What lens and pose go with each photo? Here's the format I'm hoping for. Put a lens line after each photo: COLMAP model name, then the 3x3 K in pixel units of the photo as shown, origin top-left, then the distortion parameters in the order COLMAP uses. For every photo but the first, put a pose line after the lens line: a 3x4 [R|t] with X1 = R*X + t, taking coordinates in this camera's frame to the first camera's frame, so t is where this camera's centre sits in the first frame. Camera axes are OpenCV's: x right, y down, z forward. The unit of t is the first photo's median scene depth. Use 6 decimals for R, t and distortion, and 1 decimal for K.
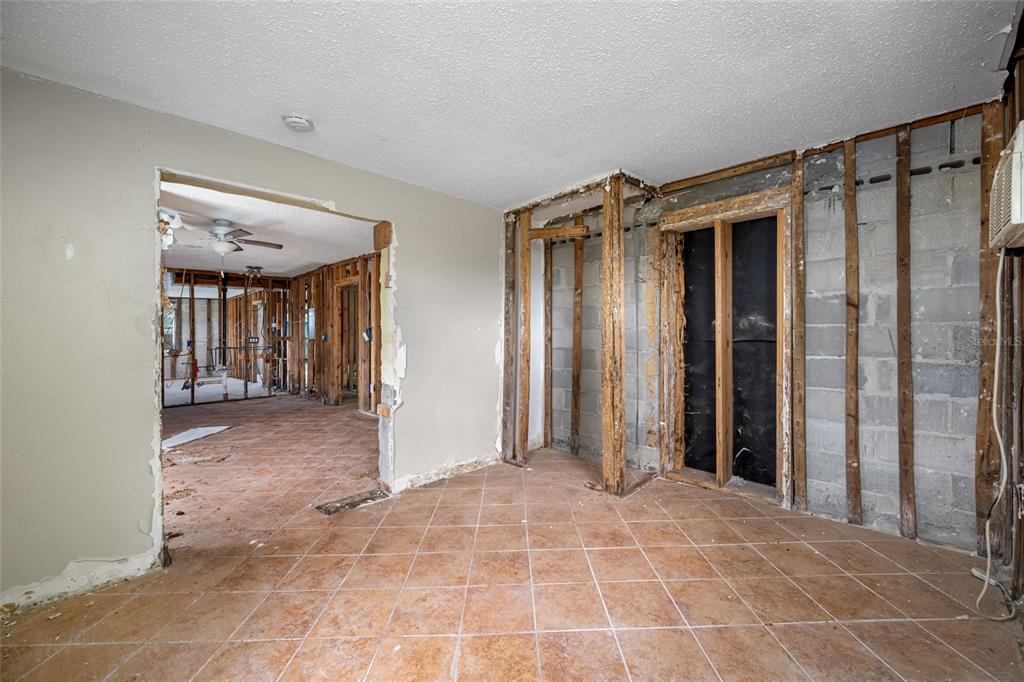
lens RADIAL K [[408.8, 0, 517.5], [0, 408.8, 342.6], [0, 0, 1]] dist [0.000891, -0.000113]
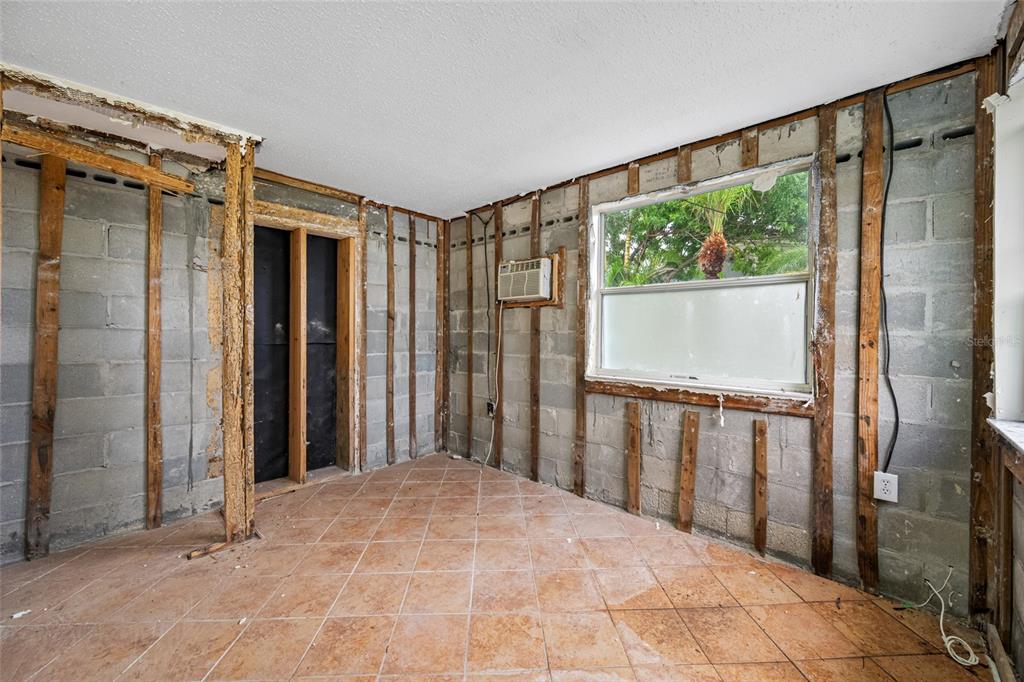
lens RADIAL K [[408.8, 0, 517.5], [0, 408.8, 342.6], [0, 0, 1]] dist [0.000891, -0.000113]
pose [[-0.041170, -0.015727, 0.999028, -0.651607], [0.019059, 0.999682, 0.016523, -0.016414], [-0.998970, 0.019720, -0.040857, 0.570064]]
